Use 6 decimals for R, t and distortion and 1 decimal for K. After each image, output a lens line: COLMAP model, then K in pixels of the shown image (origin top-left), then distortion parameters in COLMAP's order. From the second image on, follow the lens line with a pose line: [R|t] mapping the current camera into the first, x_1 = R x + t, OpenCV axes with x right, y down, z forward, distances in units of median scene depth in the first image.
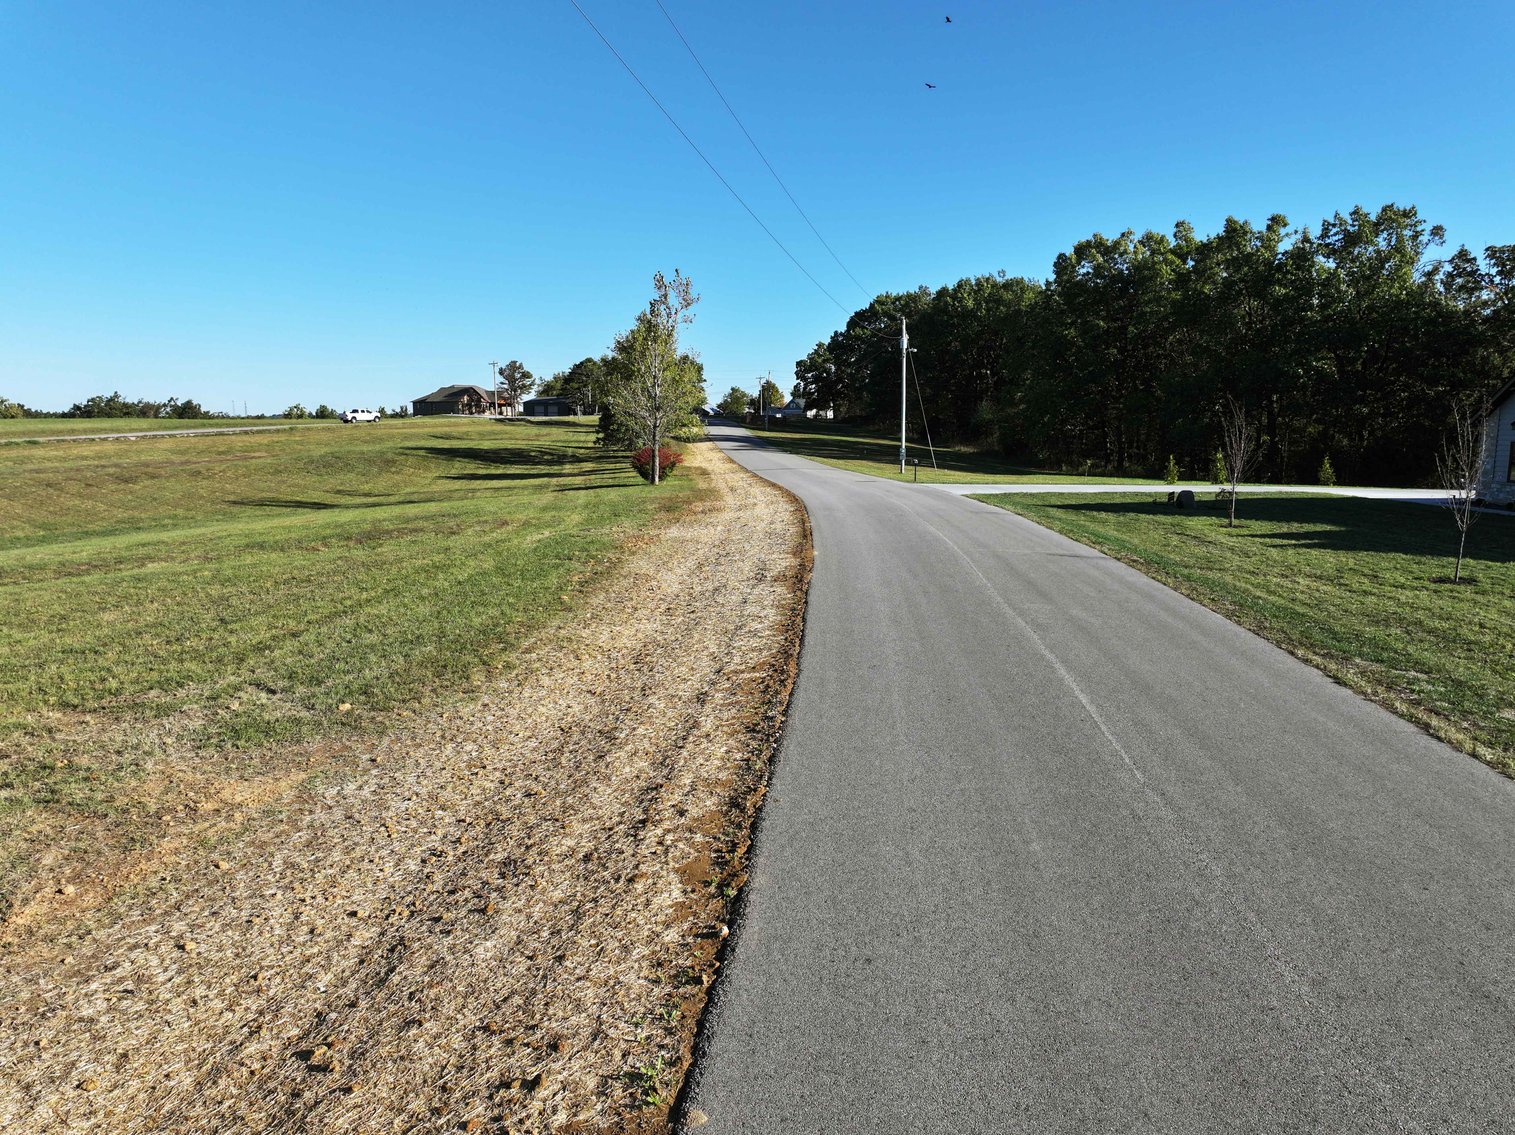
lens RADIAL K [[1058.1, 0, 763.0], [0, 1058.1, 560.9], [0, 0, 1]] dist [-0.007525, 0.022864]
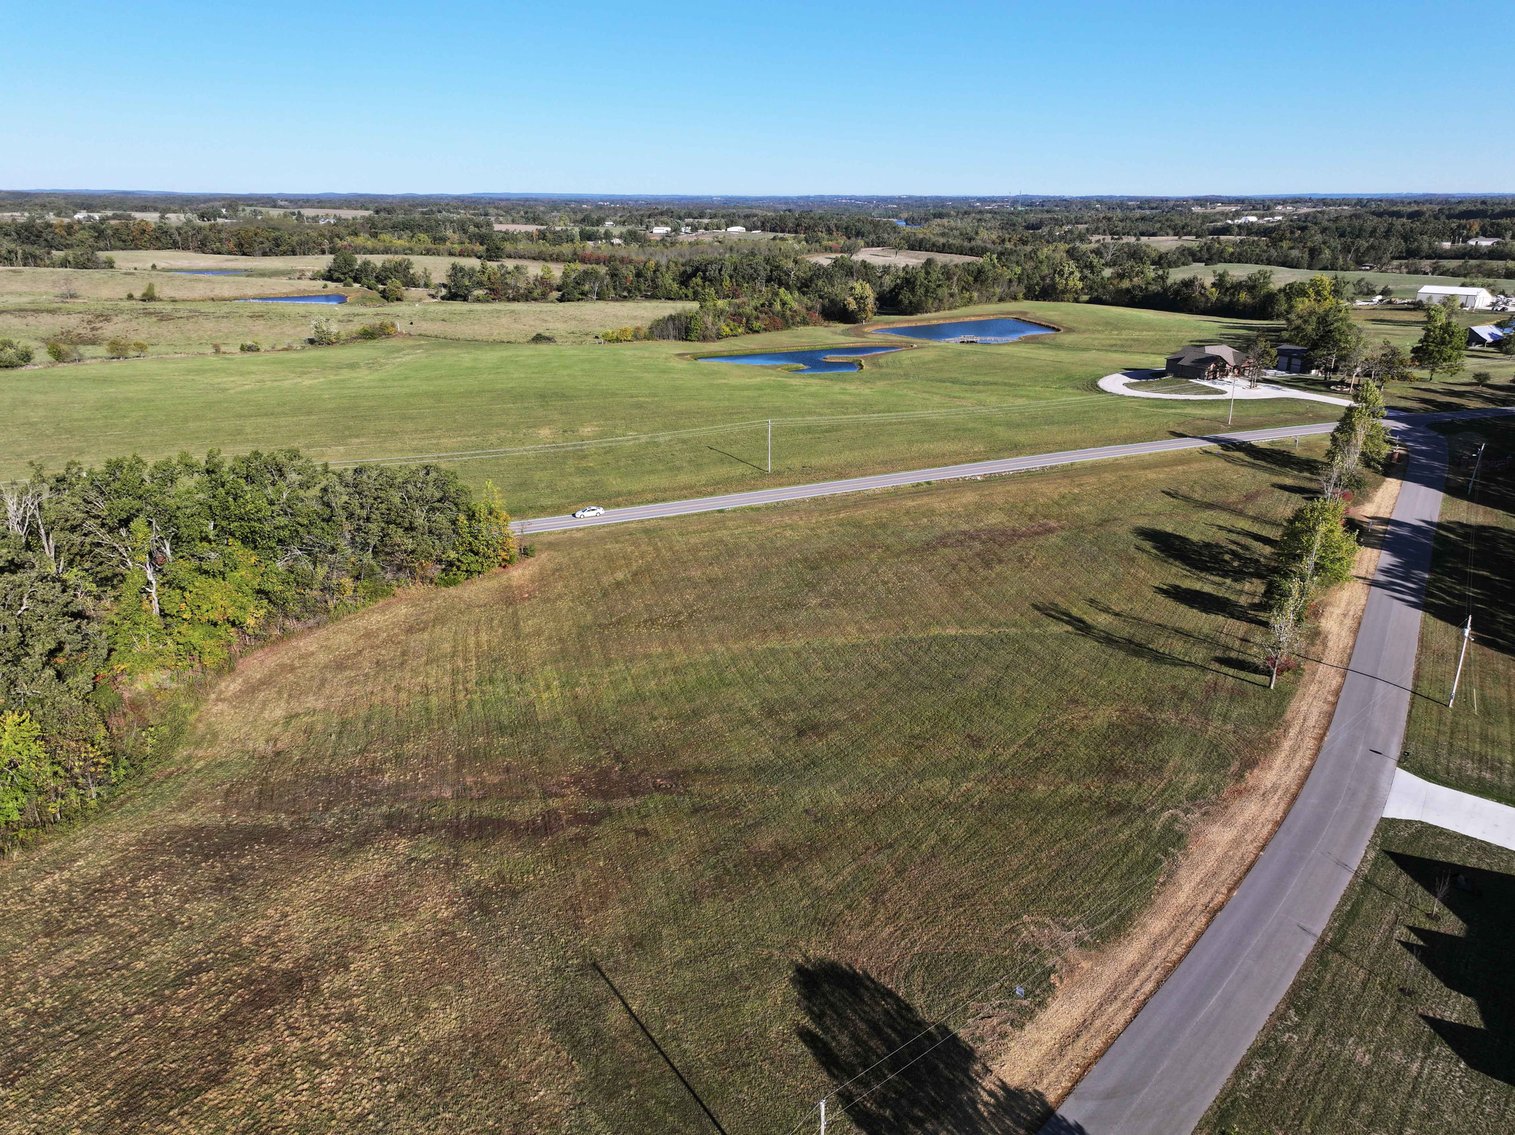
lens RADIAL K [[1058.1, 0, 763.0], [0, 1058.1, 560.9], [0, 0, 1]] dist [-0.007525, 0.022864]
pose [[0.781232, 0.199599, -0.591470, 0.127781], [-0.078355, 0.971364, 0.224304, -0.326271], [0.619303, -0.128889, 0.774501, -0.469213]]
